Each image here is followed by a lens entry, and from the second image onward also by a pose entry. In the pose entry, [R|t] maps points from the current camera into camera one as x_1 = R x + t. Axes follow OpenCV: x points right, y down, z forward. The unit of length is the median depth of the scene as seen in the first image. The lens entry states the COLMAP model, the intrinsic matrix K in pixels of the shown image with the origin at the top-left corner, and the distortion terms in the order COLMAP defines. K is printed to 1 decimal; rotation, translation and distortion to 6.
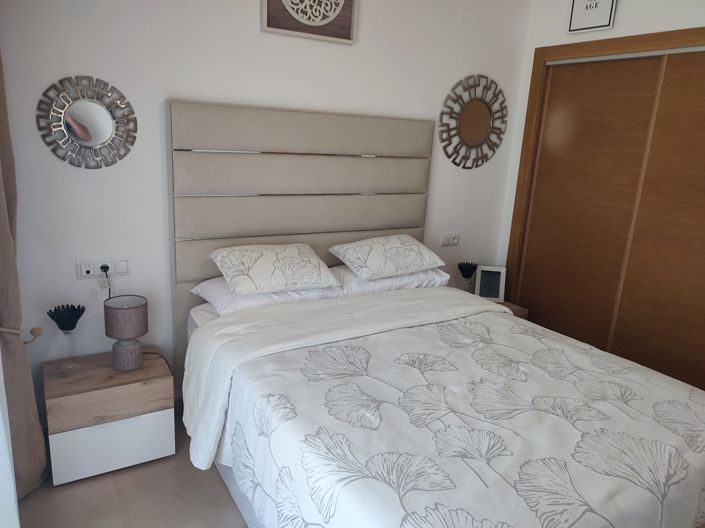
lens RADIAL K [[509.8, 0, 352.5], [0, 509.8, 264.0], [0, 0, 1]] dist [0.008991, 0.000308]
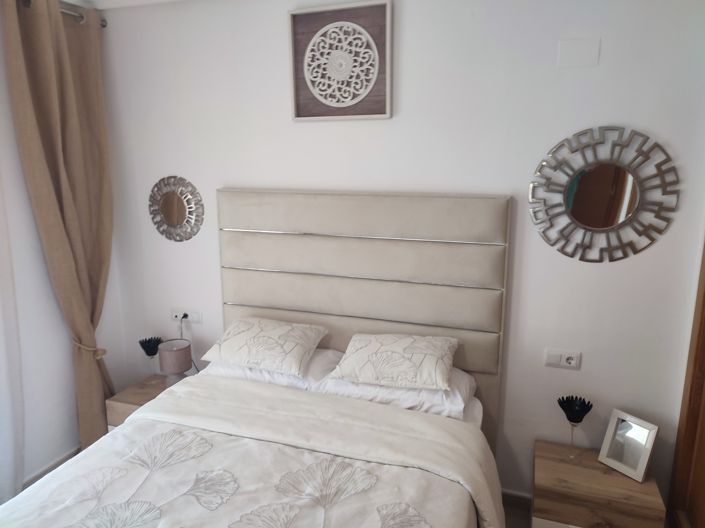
lens RADIAL K [[509.8, 0, 352.5], [0, 509.8, 264.0], [0, 0, 1]] dist [0.008991, 0.000308]
pose [[0.637403, 0.099485, -0.764081, 0.718545], [-0.161043, 0.986930, -0.005843, -0.171316], [0.753513, 0.126774, 0.645094, 0.430396]]
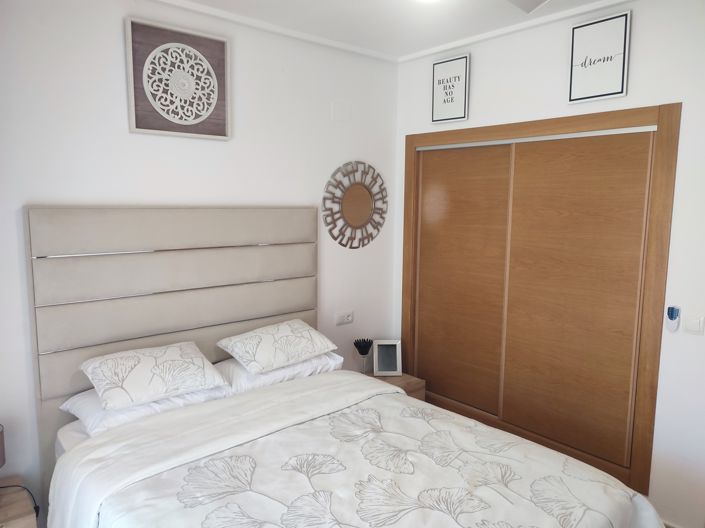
lens RADIAL K [[509.8, 0, 352.5], [0, 509.8, 264.0], [0, 0, 1]] dist [0.008991, 0.000308]
pose [[0.983103, -0.066319, 0.170615, 0.057474], [0.086308, 0.989891, -0.112542, -0.052847], [-0.161427, 0.125366, 0.978890, -0.006978]]
